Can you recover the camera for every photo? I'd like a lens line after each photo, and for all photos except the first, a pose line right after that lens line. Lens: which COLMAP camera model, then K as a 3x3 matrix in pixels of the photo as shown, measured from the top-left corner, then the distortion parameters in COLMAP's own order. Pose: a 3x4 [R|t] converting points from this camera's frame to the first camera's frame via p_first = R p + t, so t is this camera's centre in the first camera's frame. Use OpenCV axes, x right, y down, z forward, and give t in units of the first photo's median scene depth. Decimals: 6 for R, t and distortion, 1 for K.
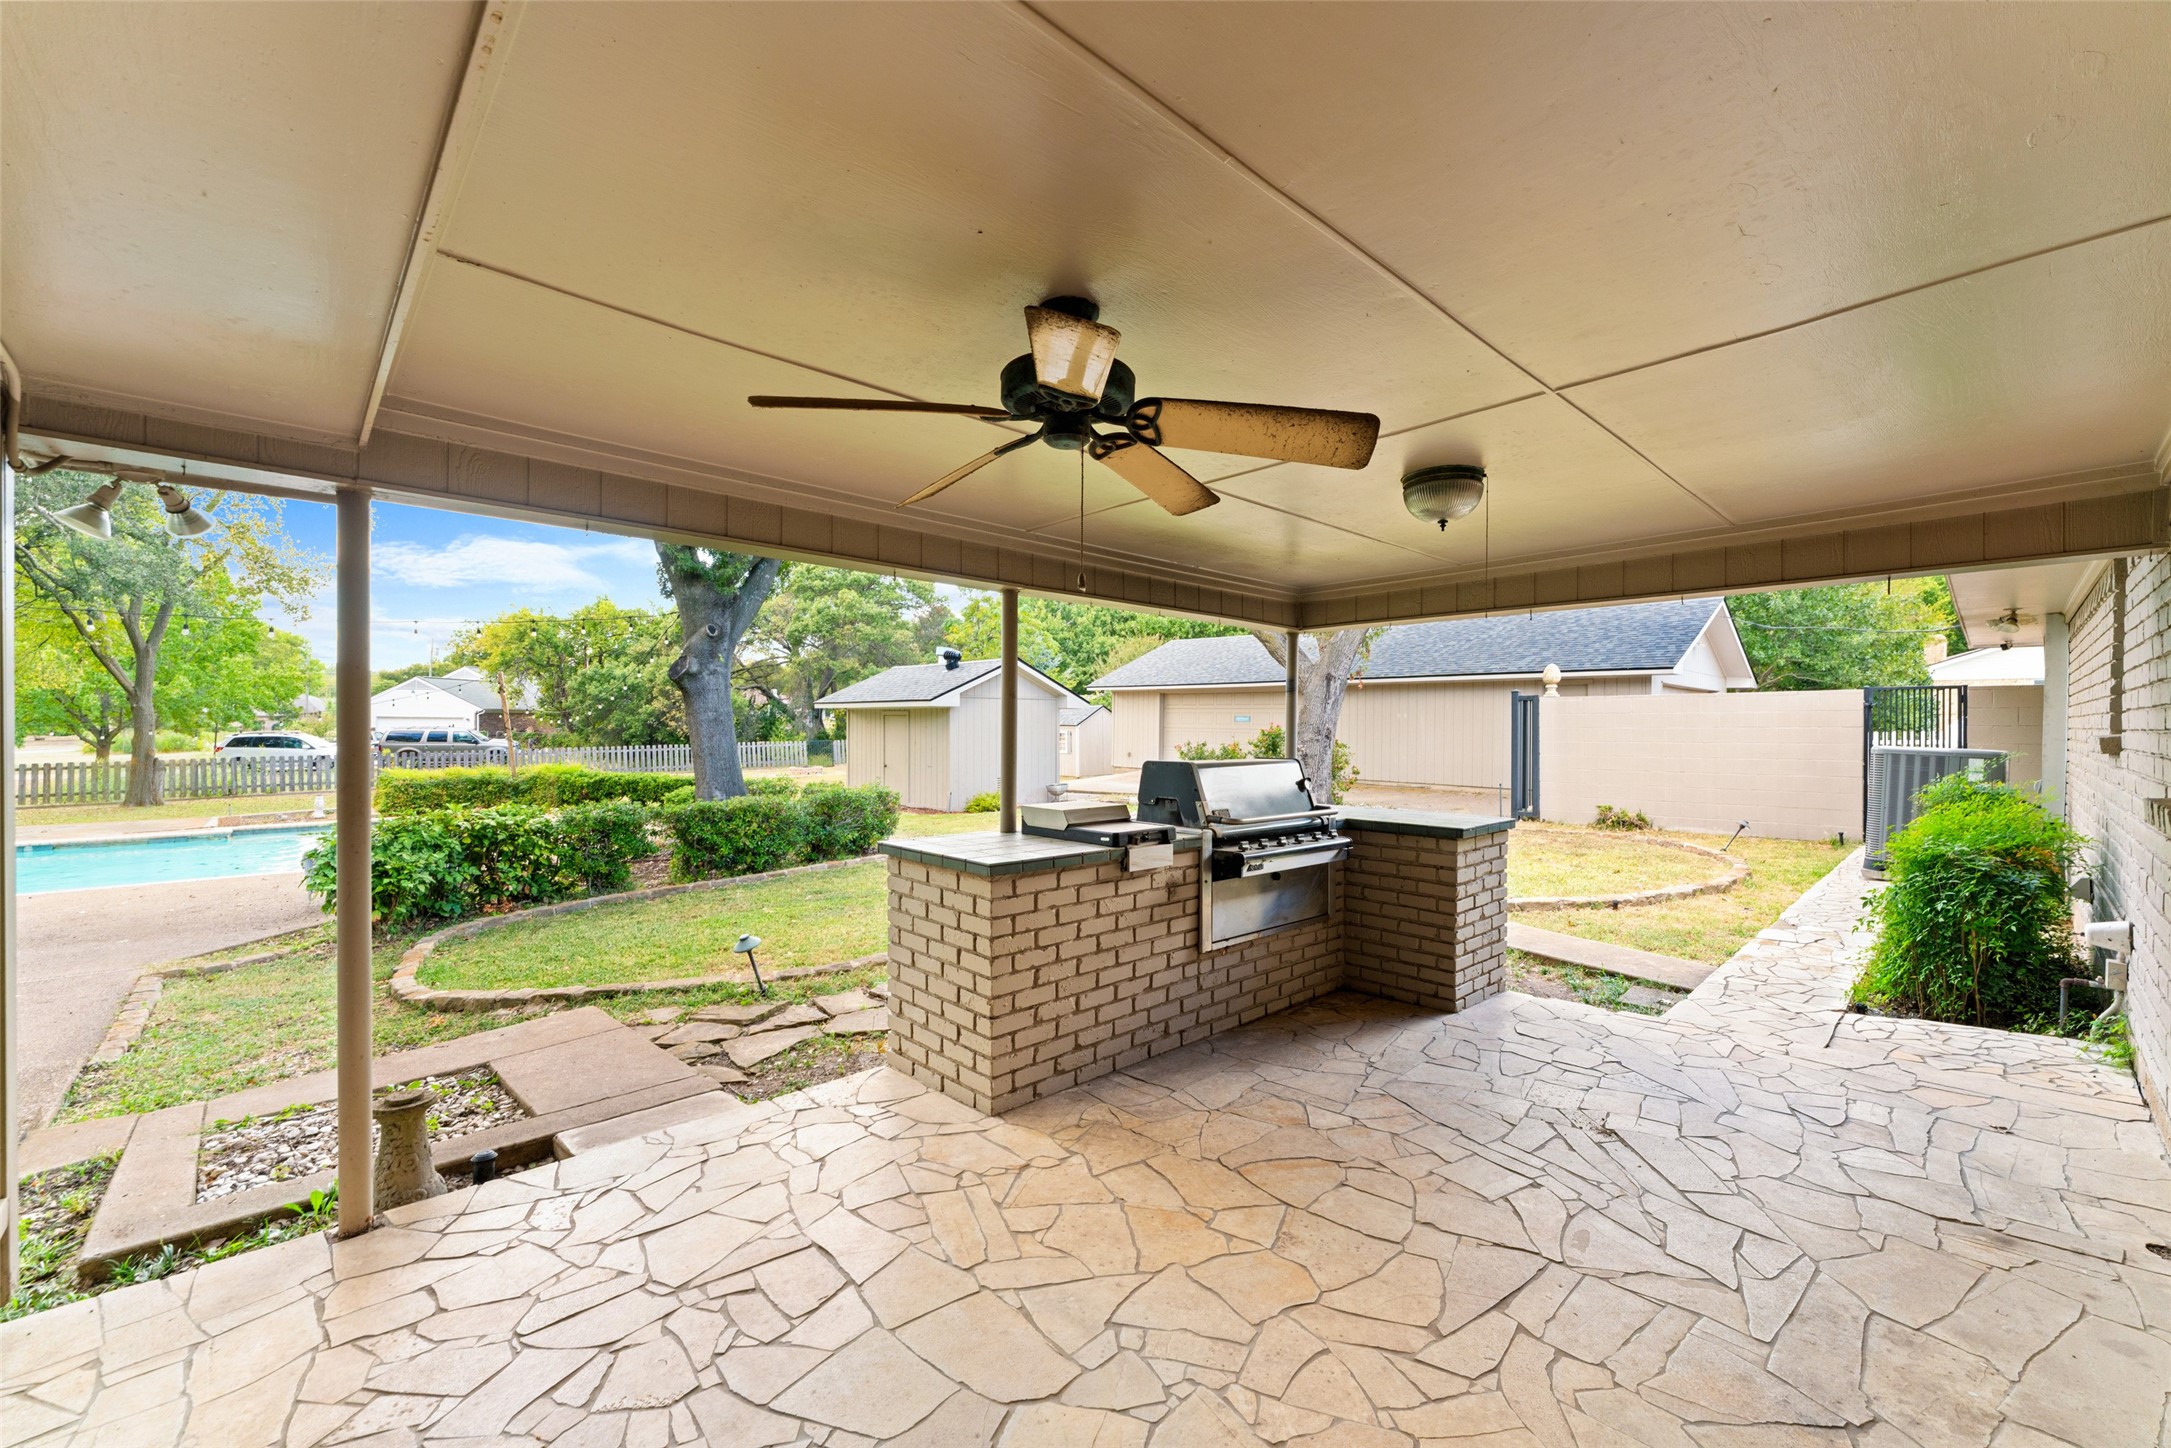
lens RADIAL K [[880.3, 0, 1086.1], [0, 880.3, 727.9], [0, 0, 1]] dist [-0.000375, -0.000046]
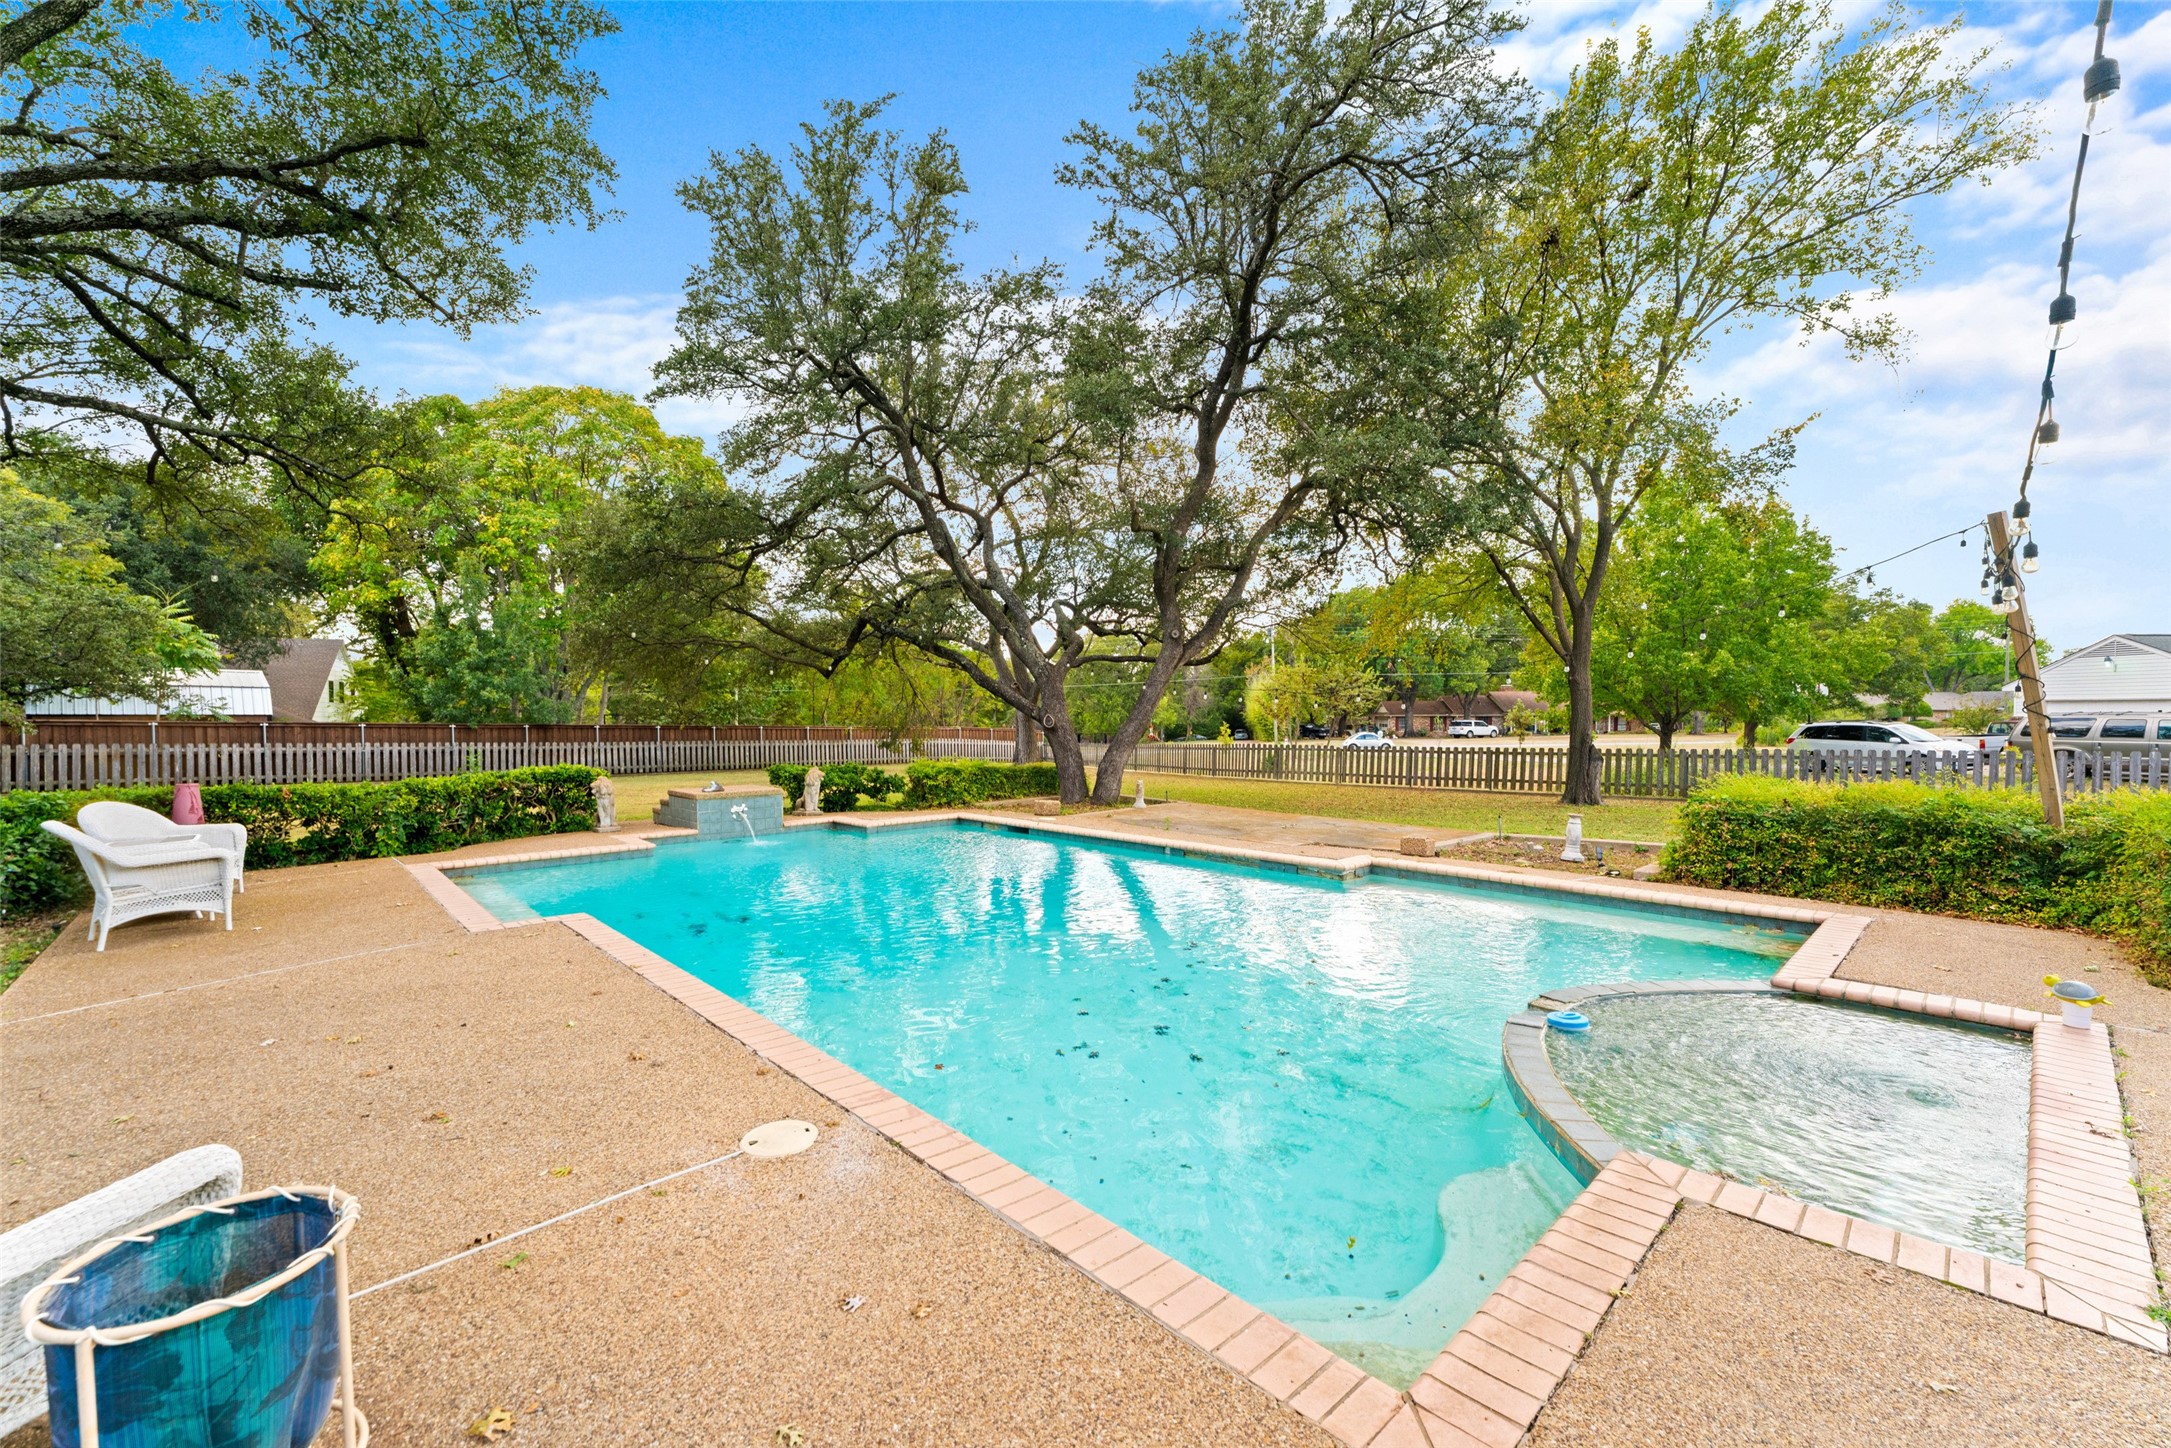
lens RADIAL K [[880.3, 0, 1078.7], [0, 880.3, 721.9], [0, 0, 1]] dist [-0.000375, -0.000046]
pose [[-0.004388, -0.000804, -0.999990, -0.265467], [-0.004054, 0.999991, -0.000786, 0.016352], [0.999982, 0.004051, -0.004391, 0.540728]]
